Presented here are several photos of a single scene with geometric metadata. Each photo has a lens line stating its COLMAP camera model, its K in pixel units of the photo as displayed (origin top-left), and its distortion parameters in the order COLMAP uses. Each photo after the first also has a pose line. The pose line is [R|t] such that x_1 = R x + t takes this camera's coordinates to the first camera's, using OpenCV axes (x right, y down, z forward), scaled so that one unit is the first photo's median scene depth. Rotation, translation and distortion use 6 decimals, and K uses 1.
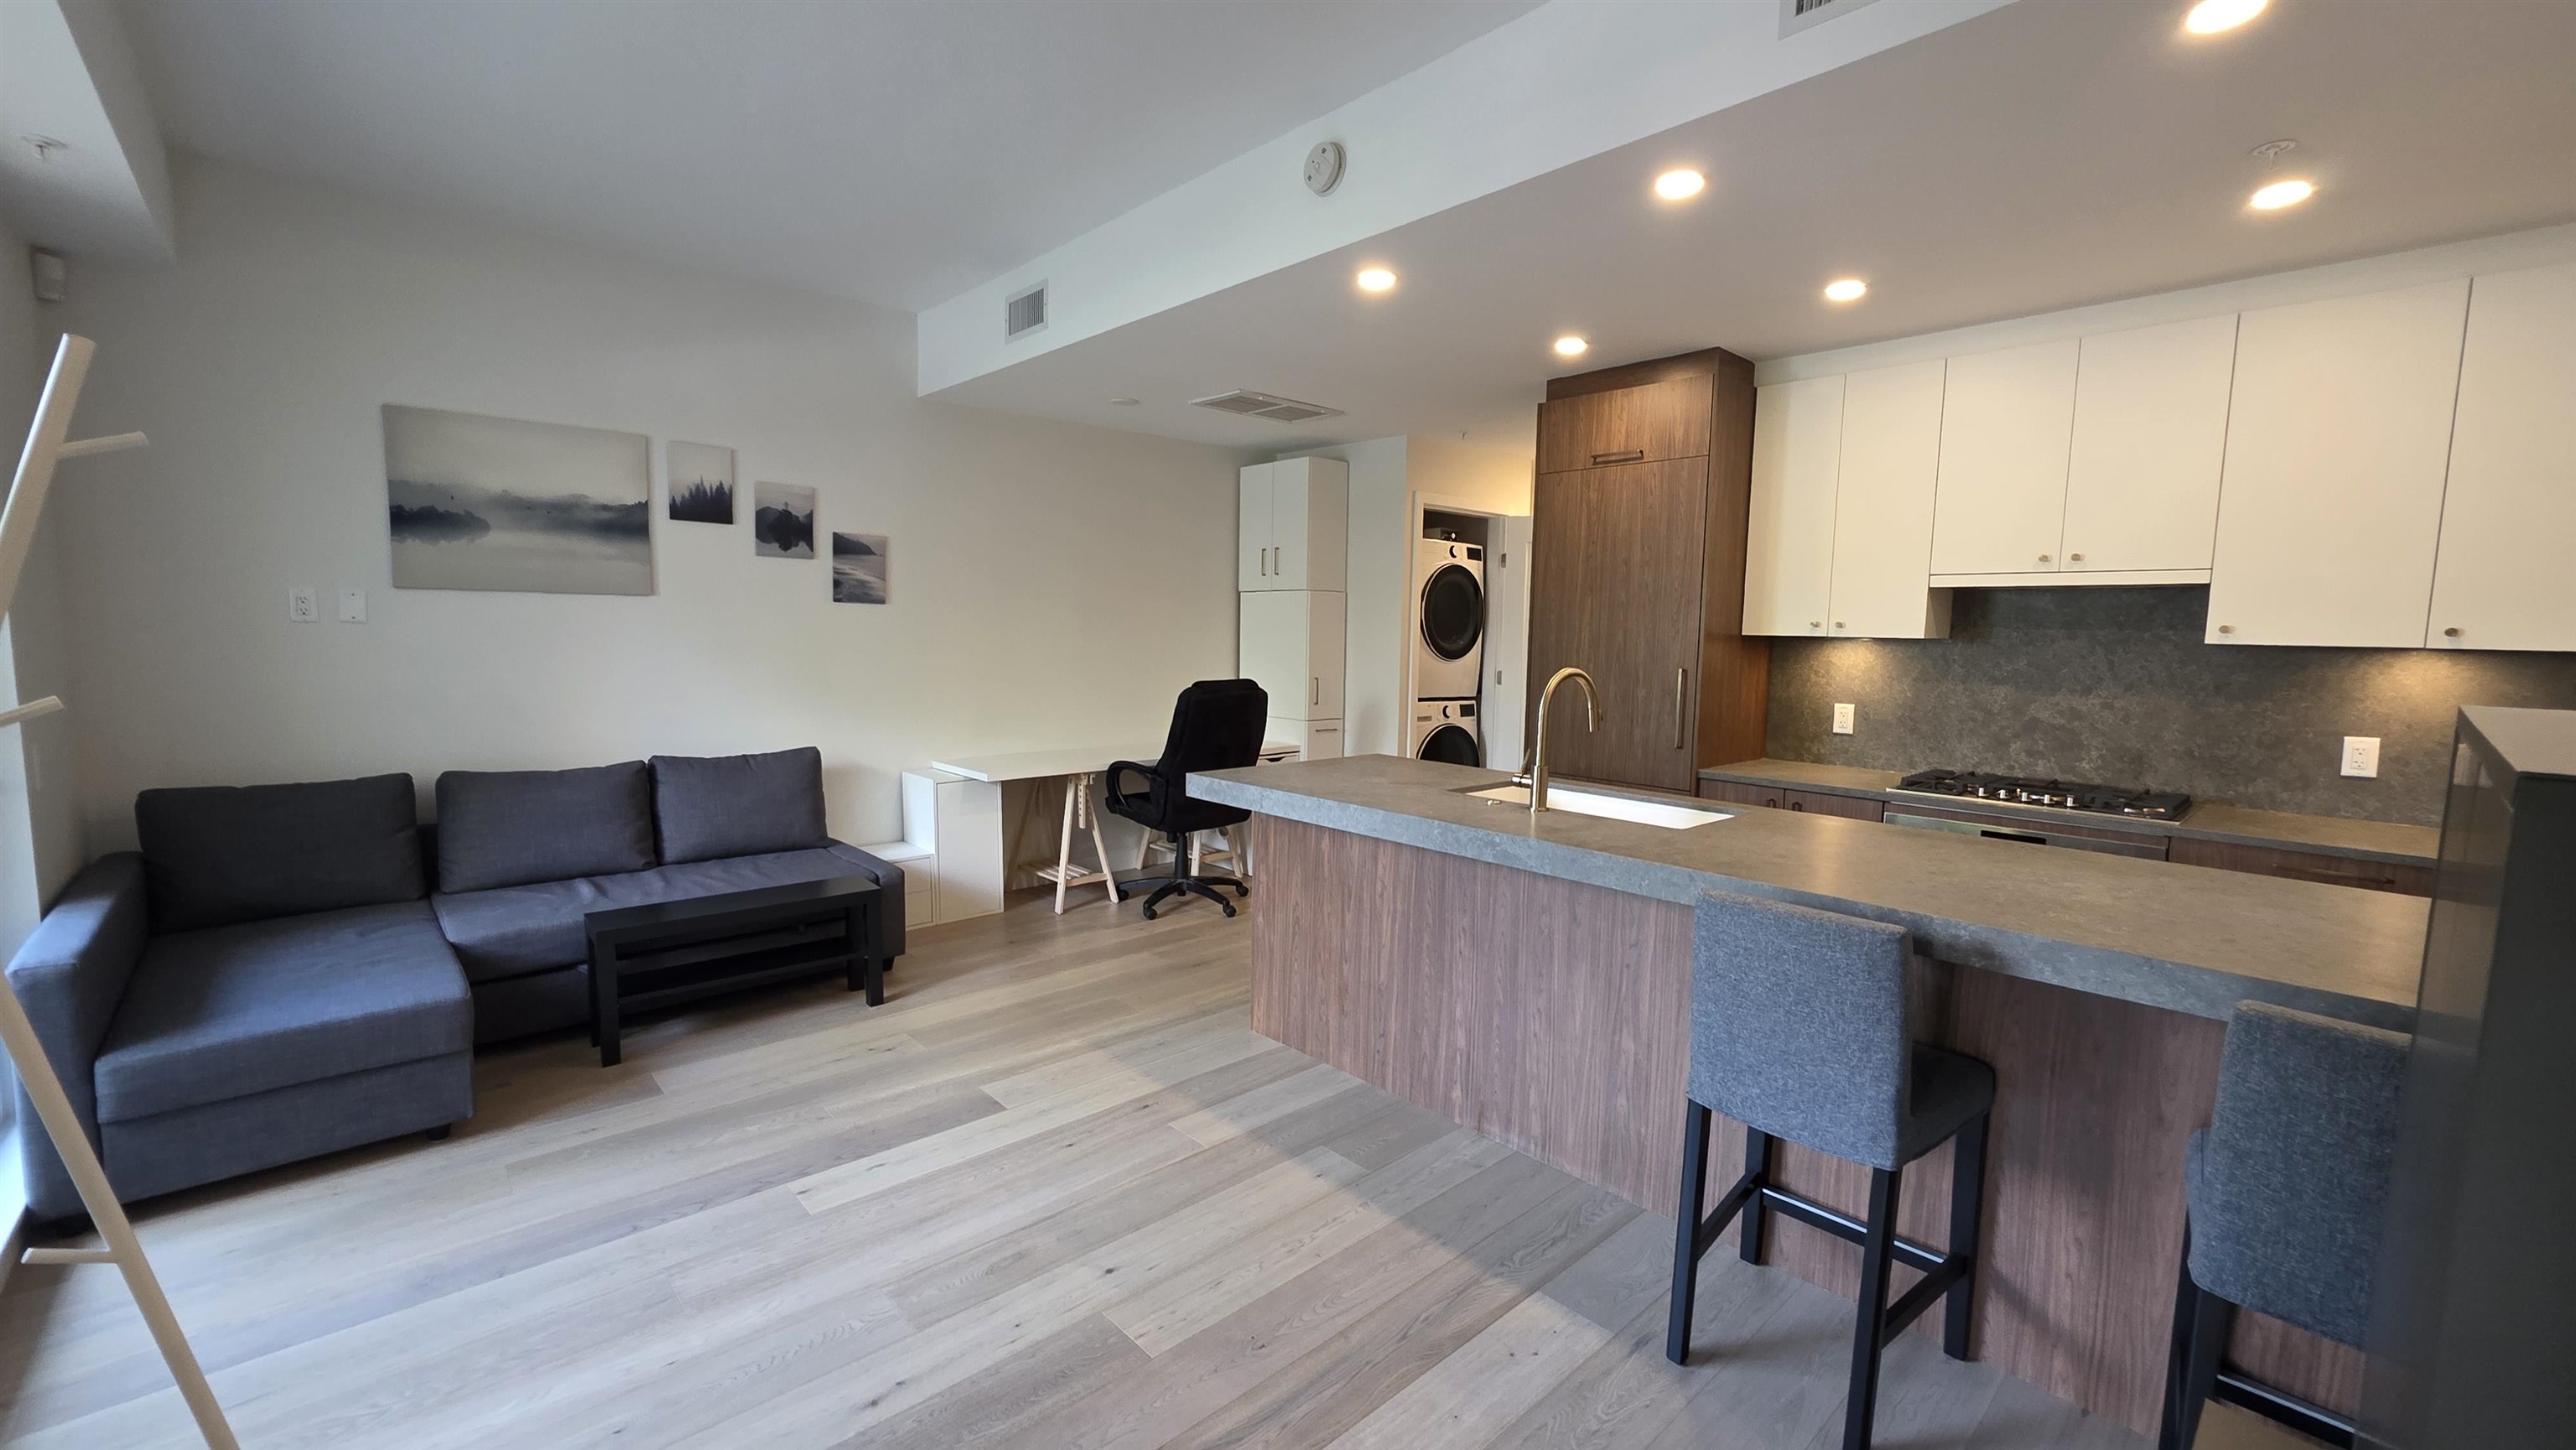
lens RADIAL K [[1030.4, 0, 1274.0], [0, 1030.4, 727.0], [0, 0, 1]] dist [0.000926, -0.000191]
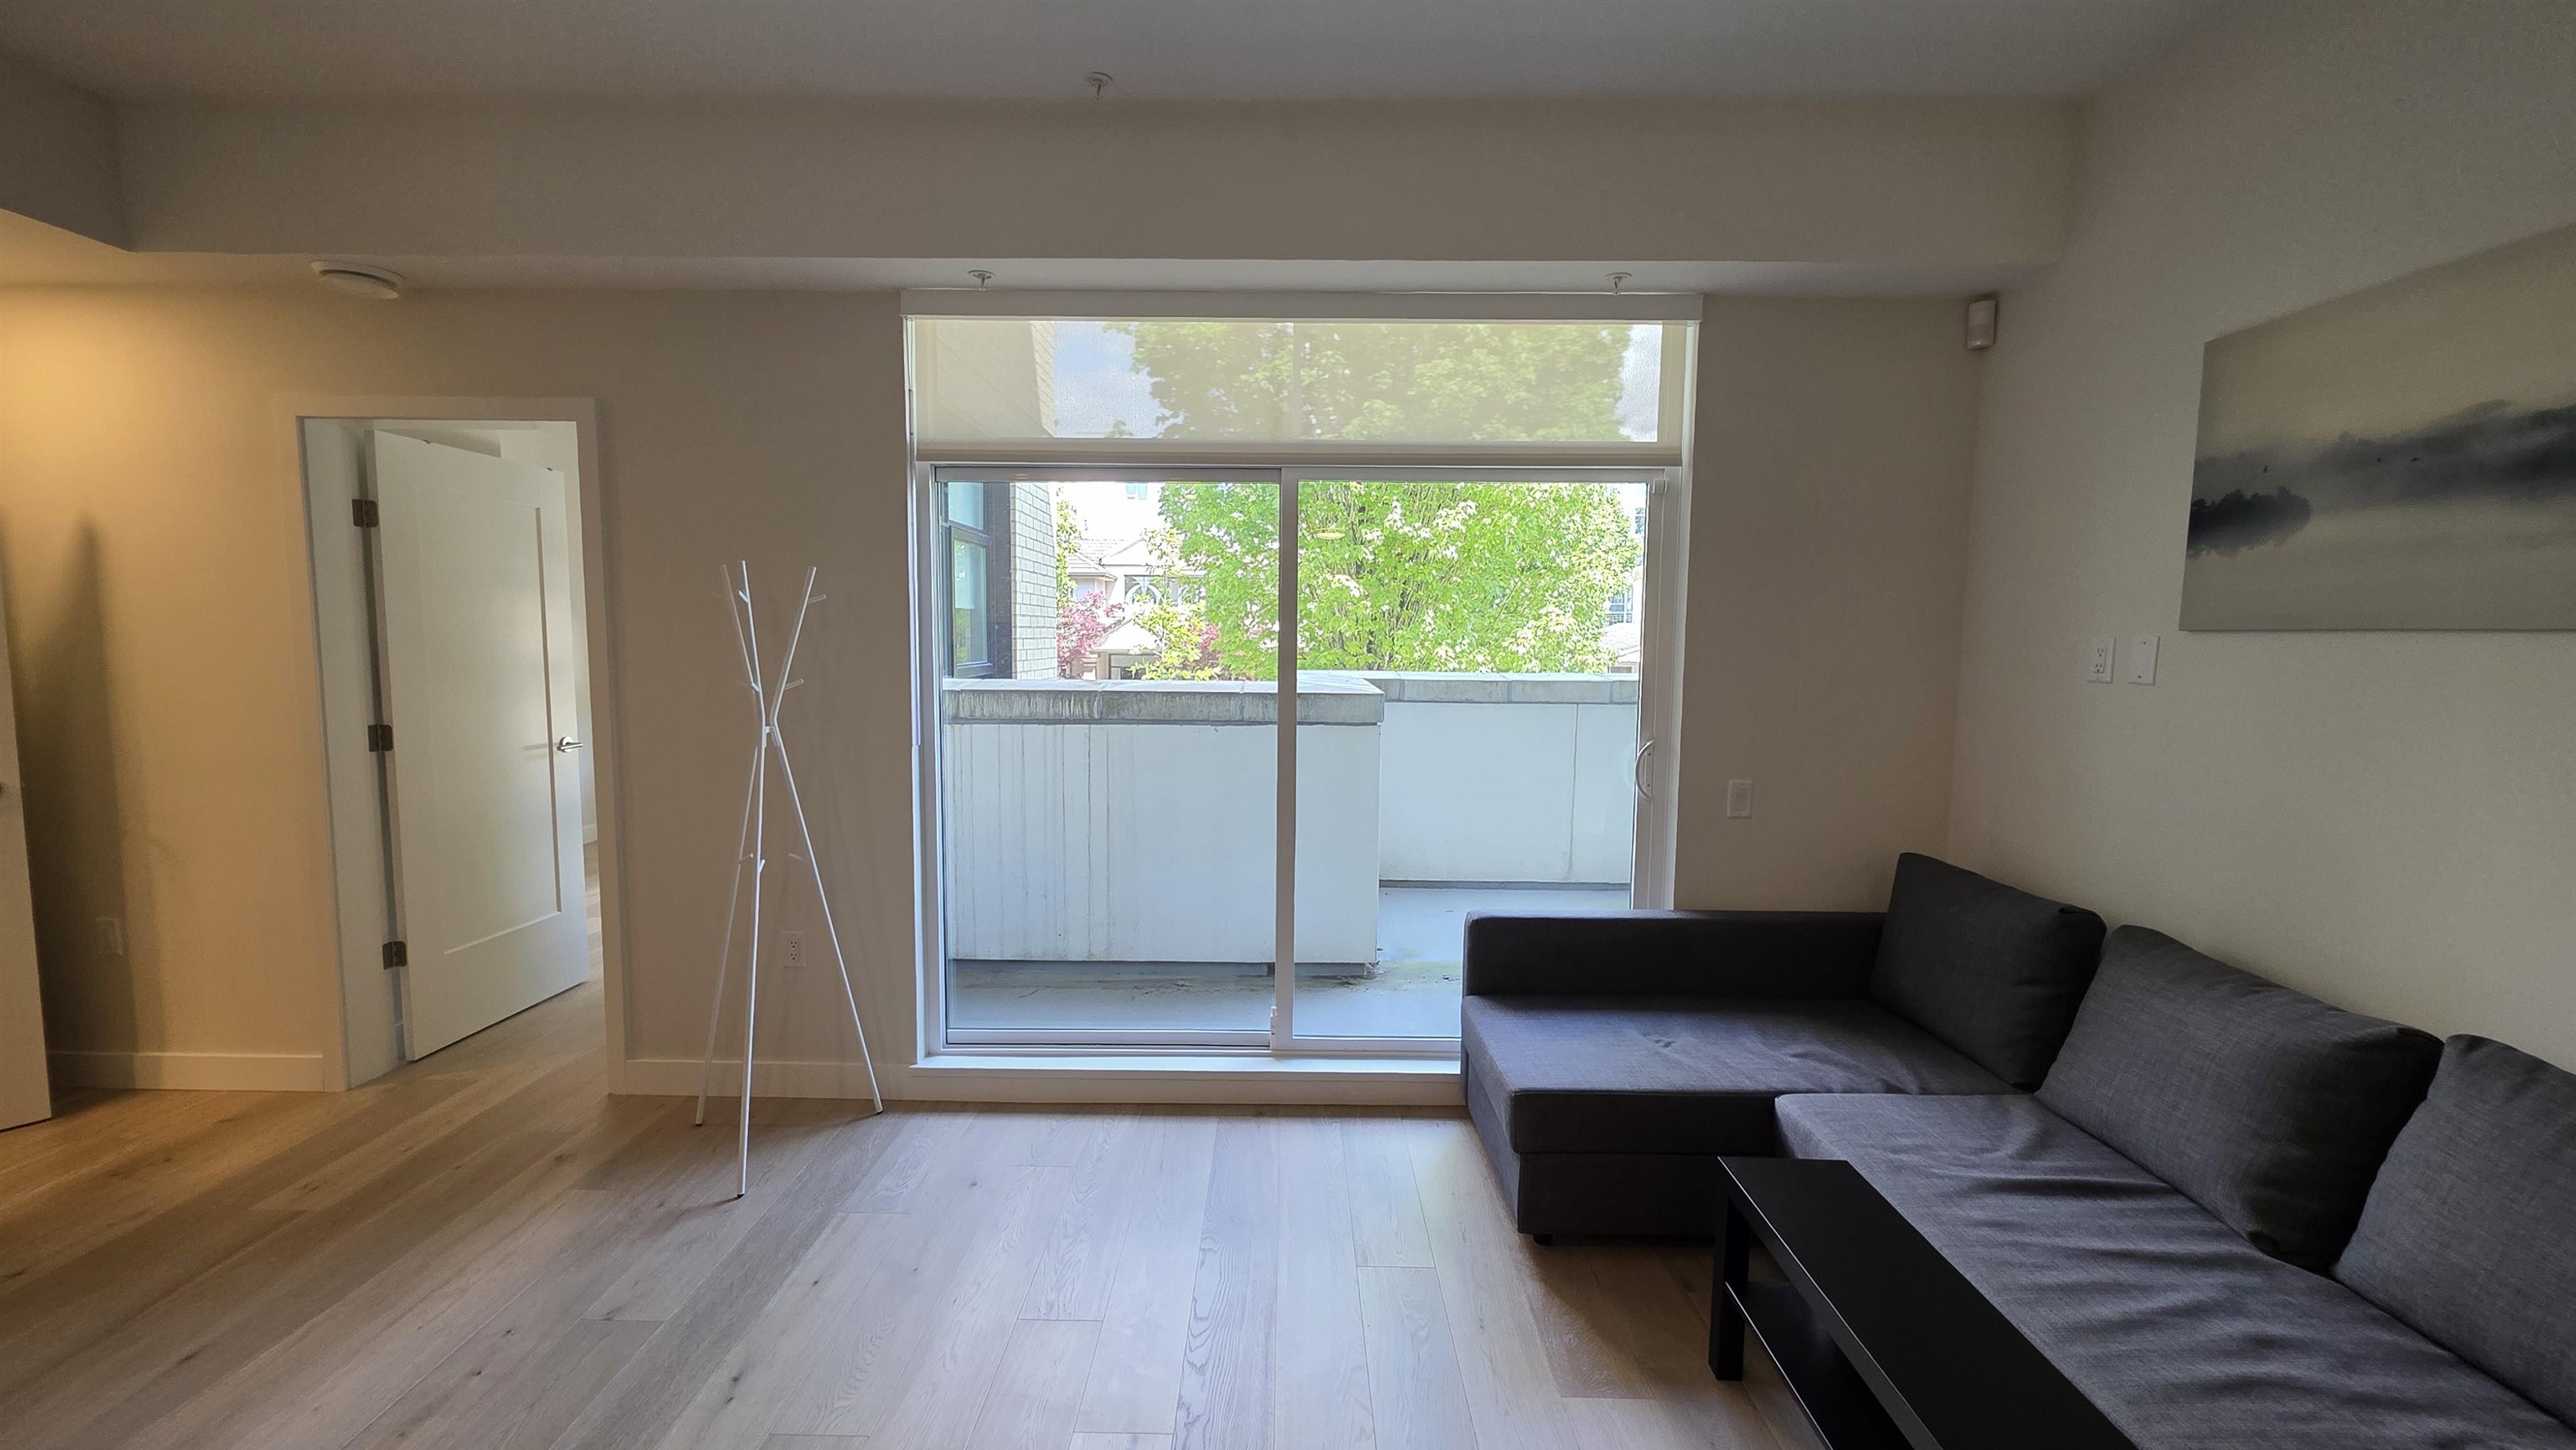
lens RADIAL K [[1030.4, 0, 1274.0], [0, 1030.4, 727.0], [0, 0, 1]] dist [0.000926, -0.000191]
pose [[-0.681916, 0.042416, -0.730200, -0.005435], [-0.091658, 0.985492, 0.142843, -0.120489], [0.725665, 0.164335, -0.668135, 1.063837]]
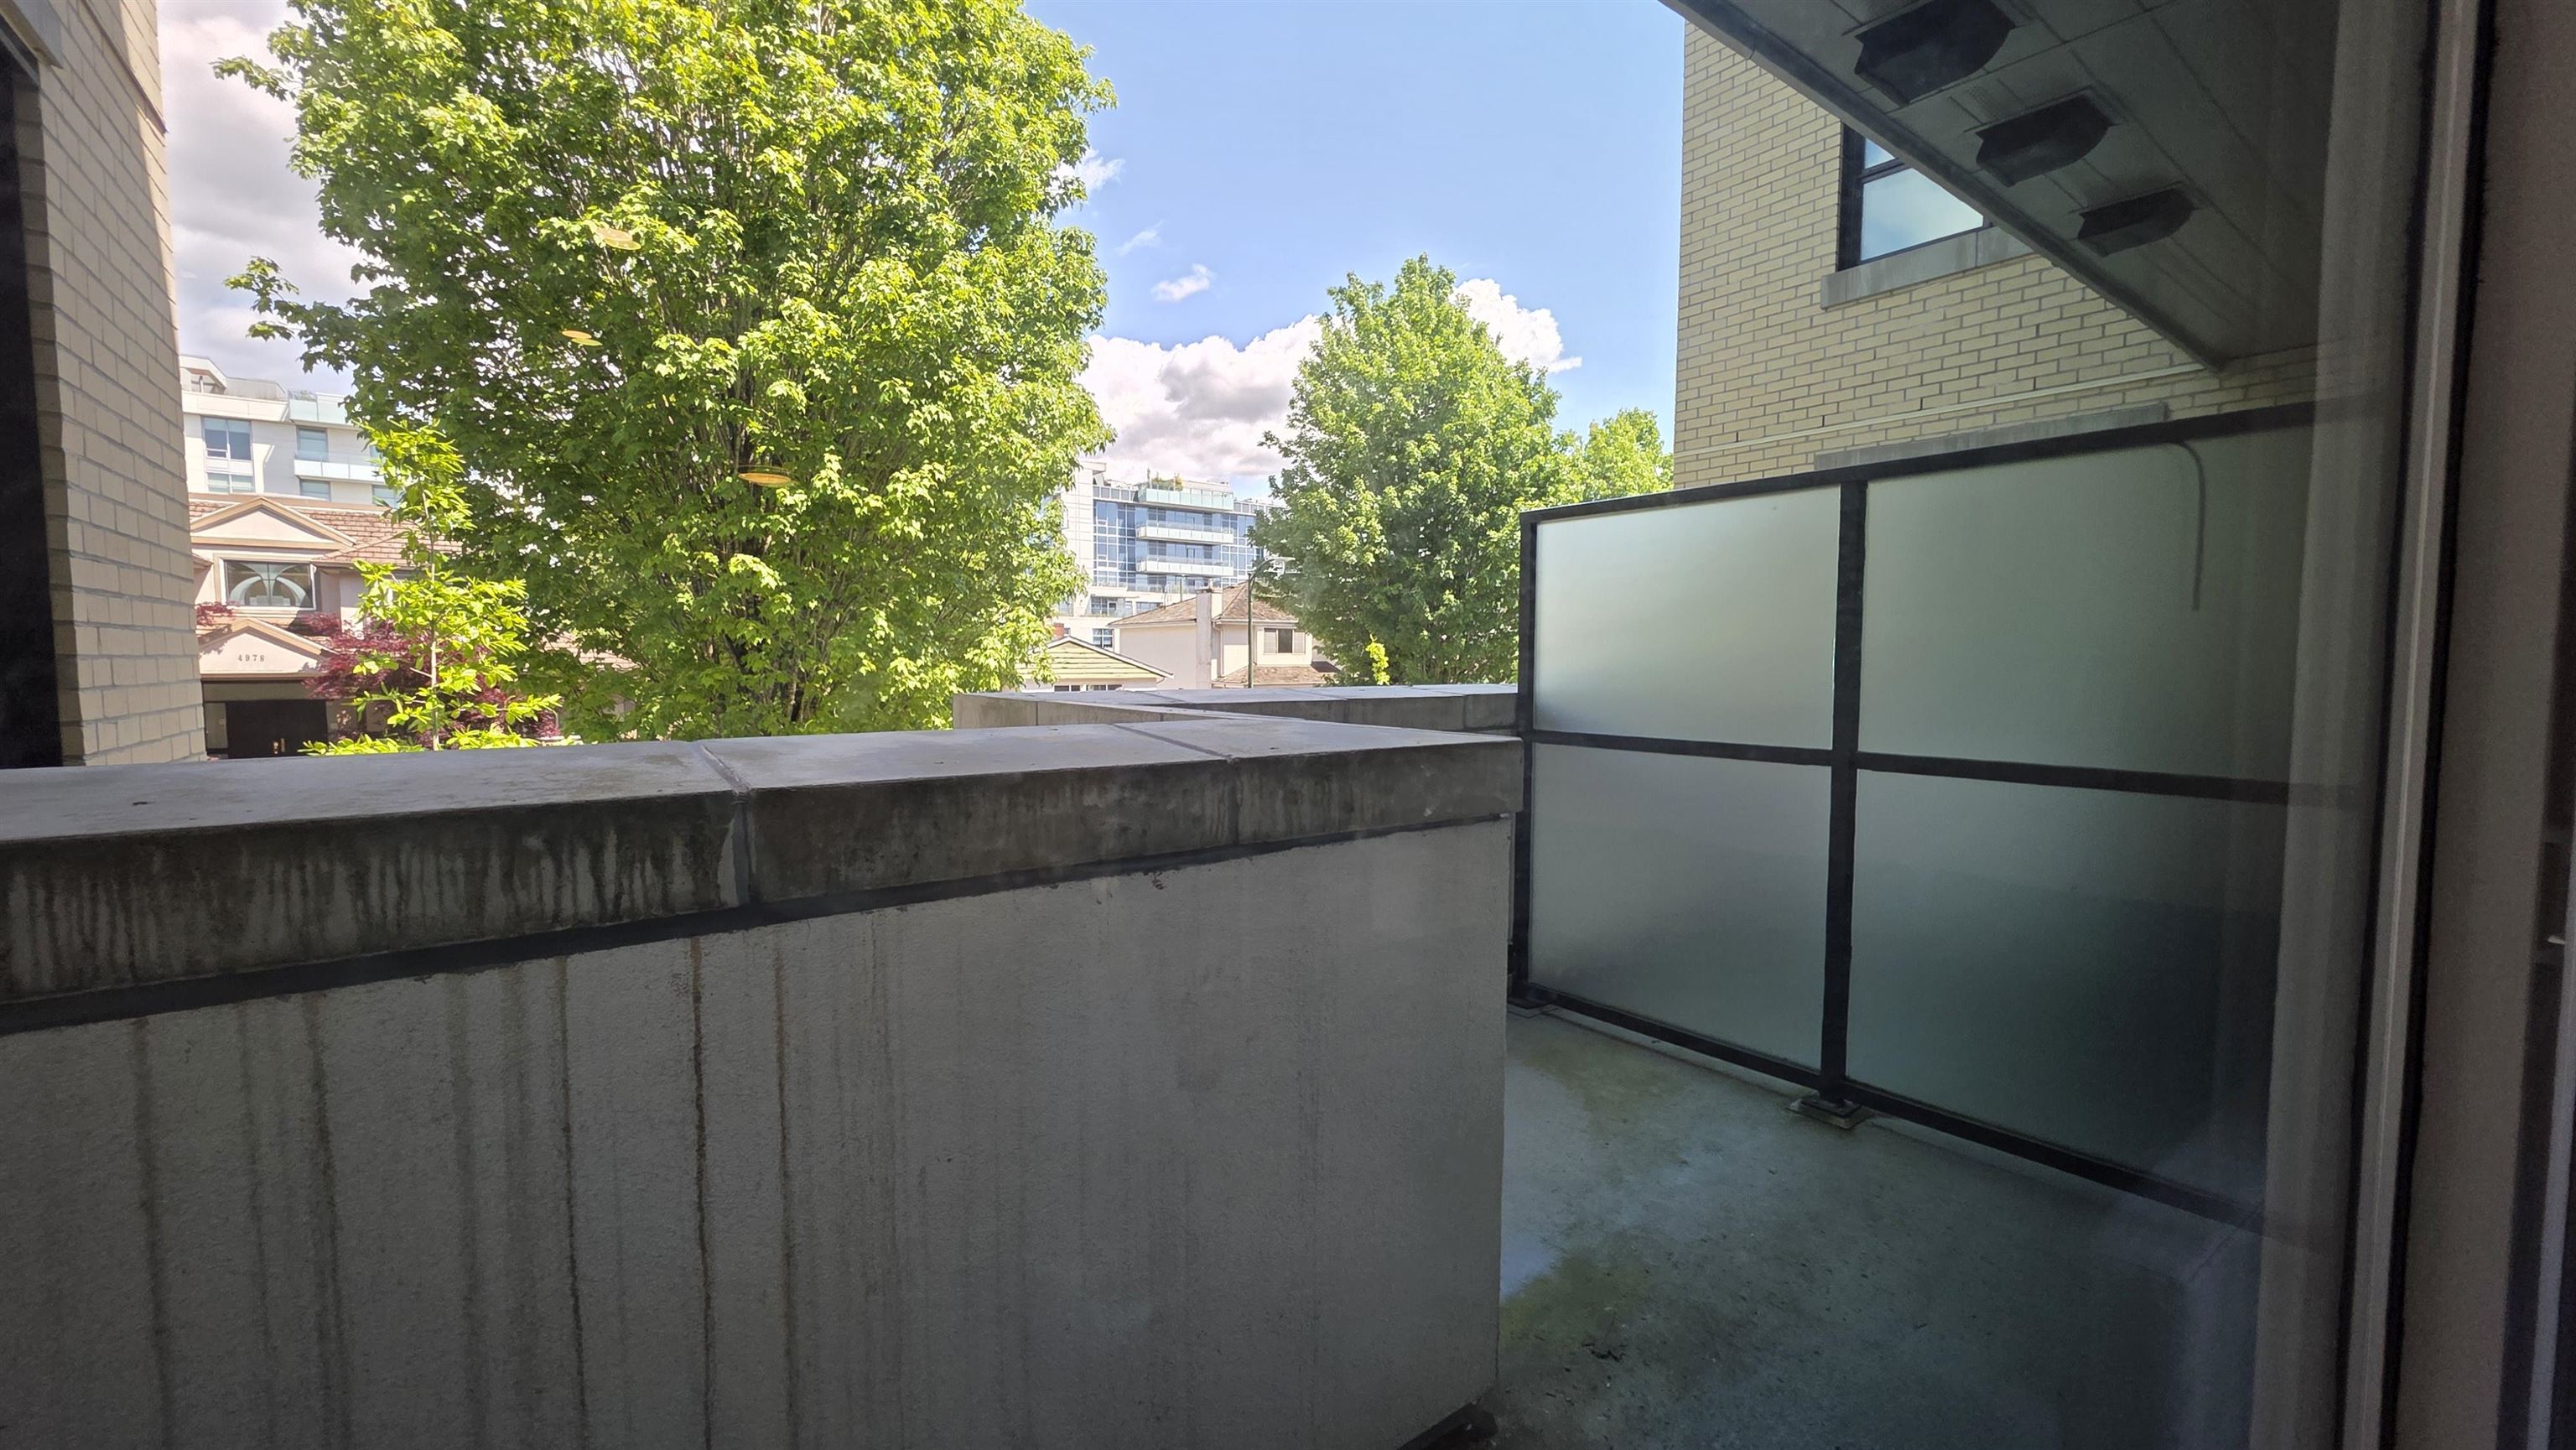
lens RADIAL K [[1035.4, 0, 1281.3], [0, 1035.4, 724.3], [0, 0, 1]] dist [0.001083, 0.000125]
pose [[-0.091008, 0.047216, -0.994730, -0.482687], [-0.100947, 0.993293, 0.056383, -0.019931], [0.990721, 0.105546, -0.085631, 0.256290]]
